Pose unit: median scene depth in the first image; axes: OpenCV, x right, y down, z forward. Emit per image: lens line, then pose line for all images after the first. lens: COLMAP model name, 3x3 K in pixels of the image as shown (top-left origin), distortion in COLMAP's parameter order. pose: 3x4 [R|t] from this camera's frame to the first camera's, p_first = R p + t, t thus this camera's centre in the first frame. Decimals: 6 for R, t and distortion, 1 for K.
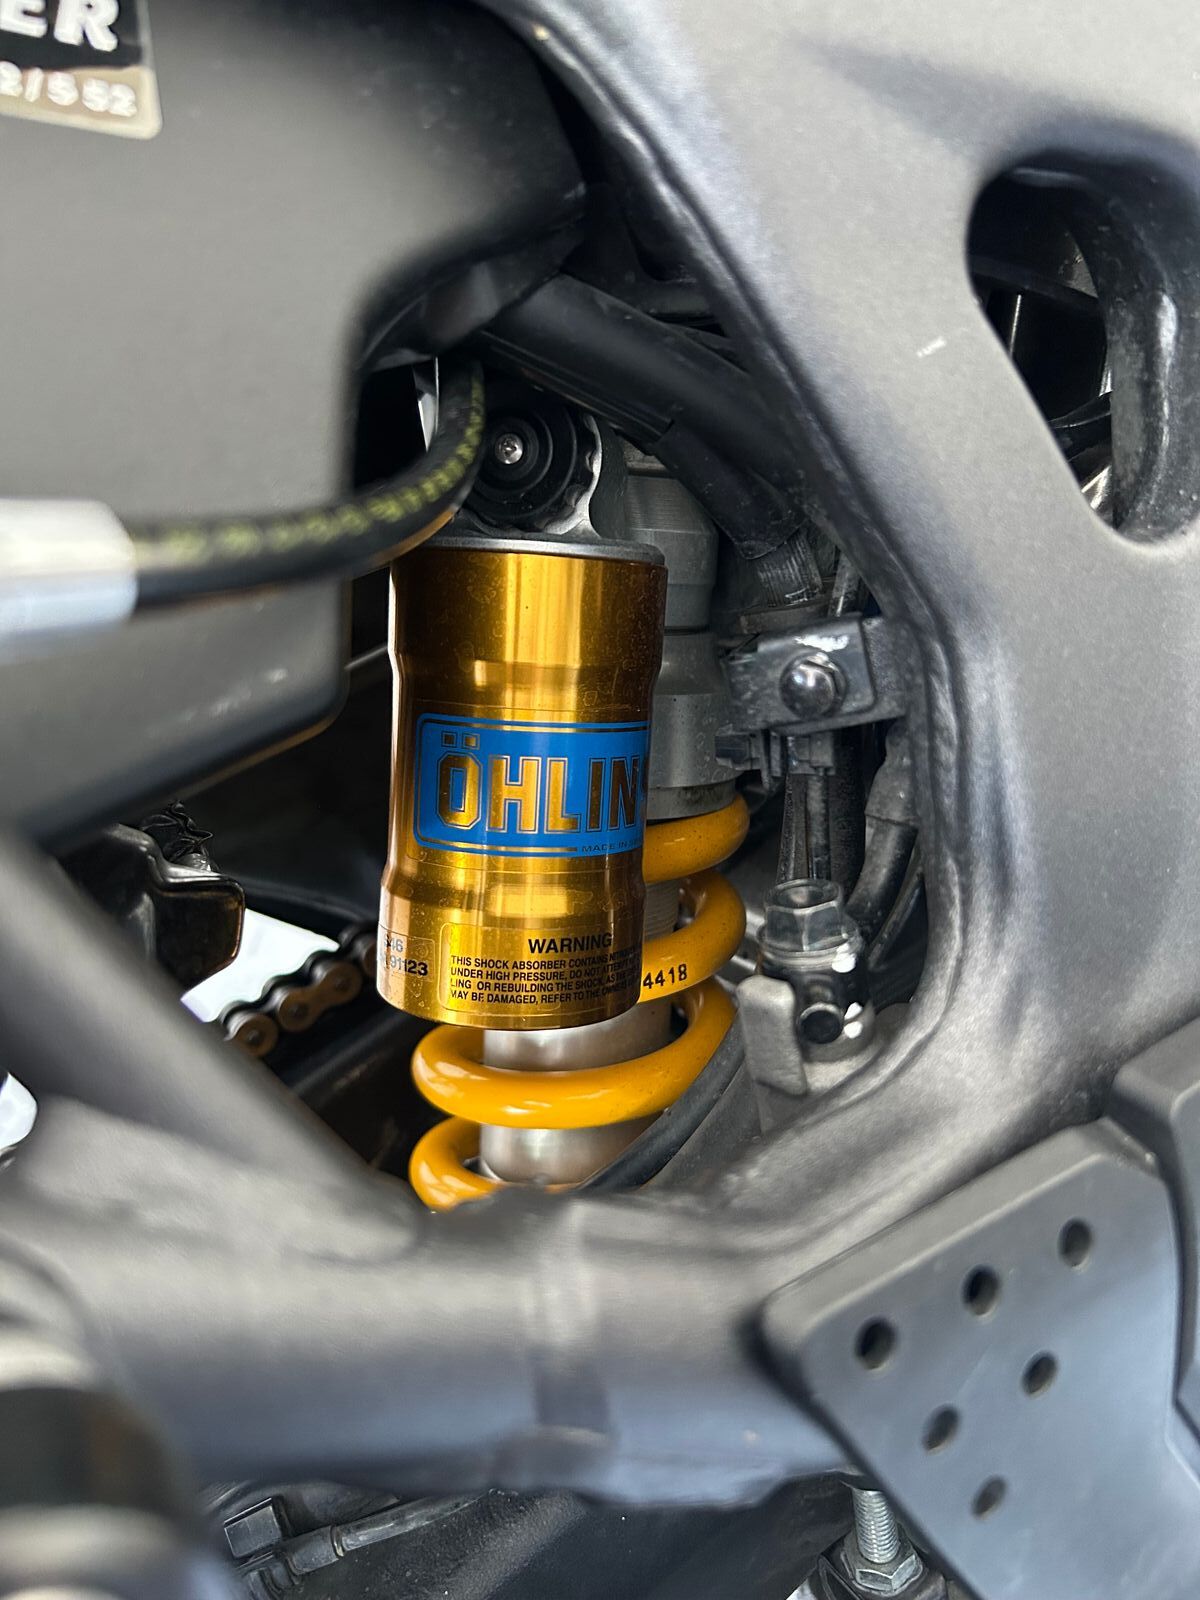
lens RADIAL K [[1208.5, 0, 597.9], [0, 1208.5, 801.8], [0, 0, 1]] dist [0.015790, -0.000760]
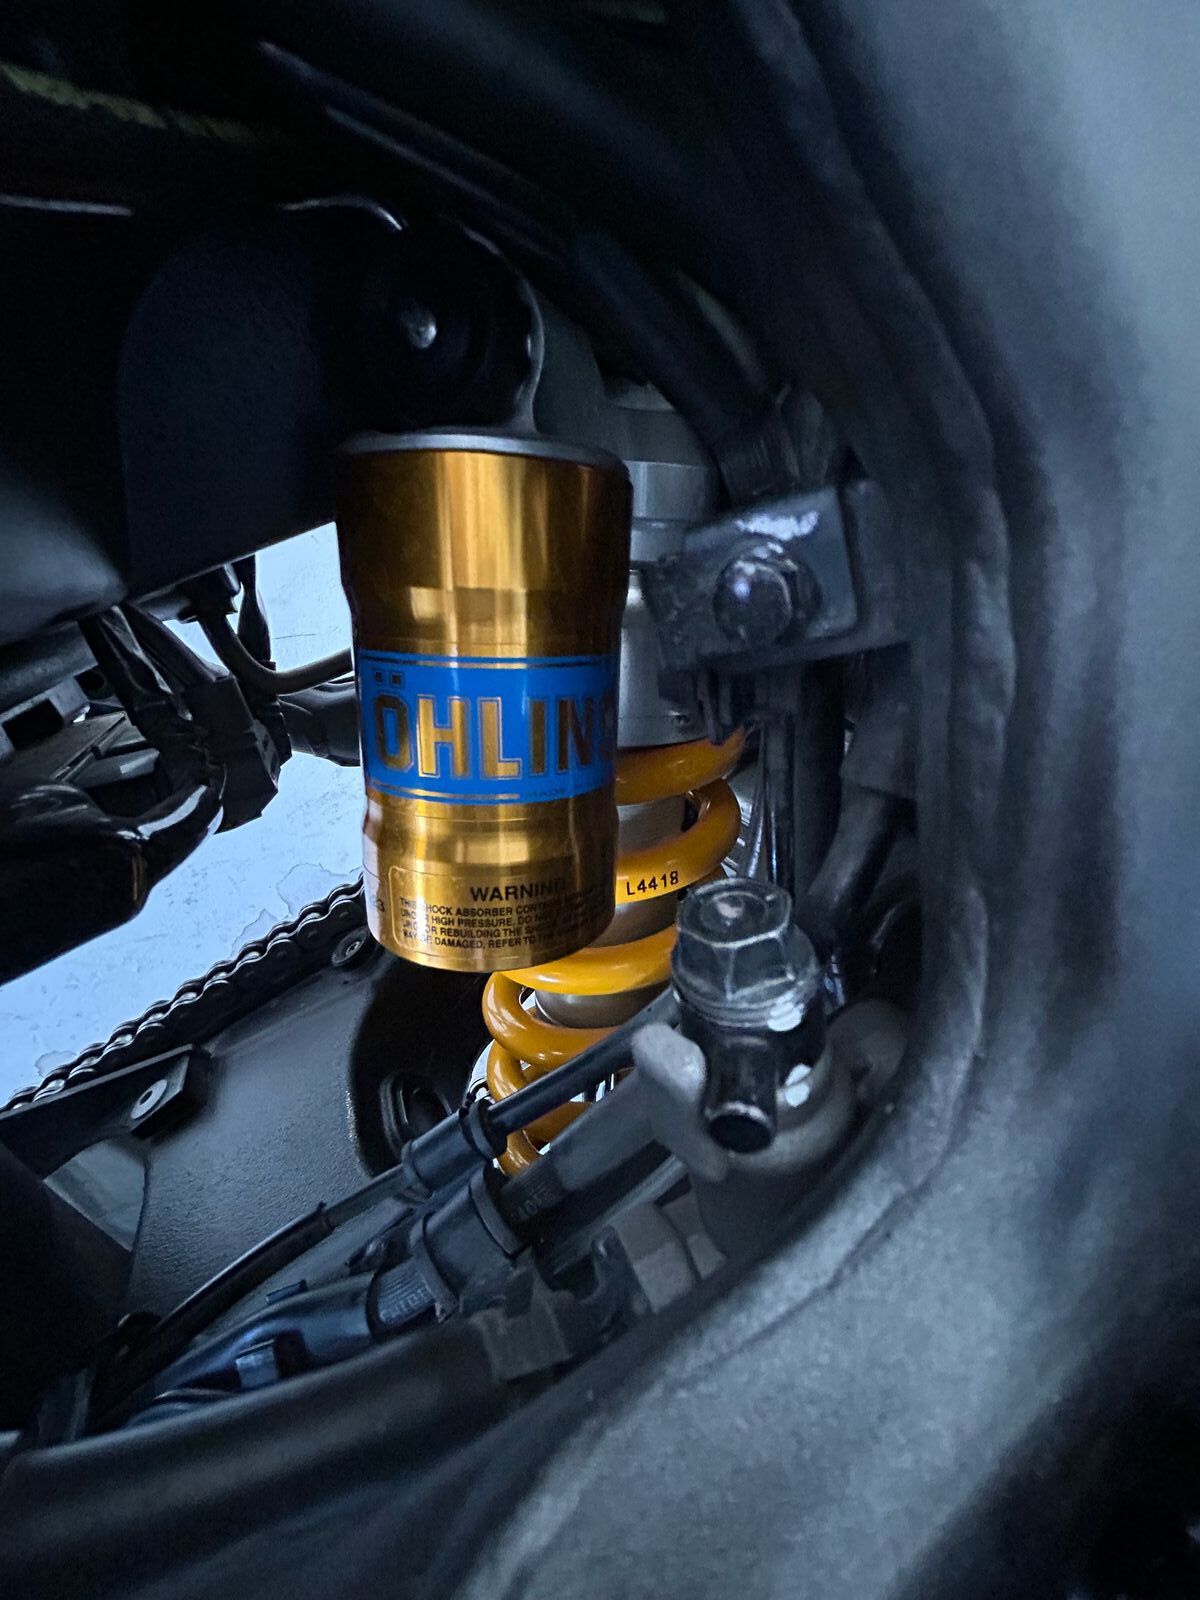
lens RADIAL K [[644.3, 0, 607.4], [0, 644.3, 797.3], [0, 0, 1]] dist [-0.002063, 0.000211]
pose [[0.988510, 0.022743, -0.149437, 0.150617], [0.000215, 0.988403, 0.151854, -0.041944], [0.151158, -0.150141, 0.977041, 0.631930]]
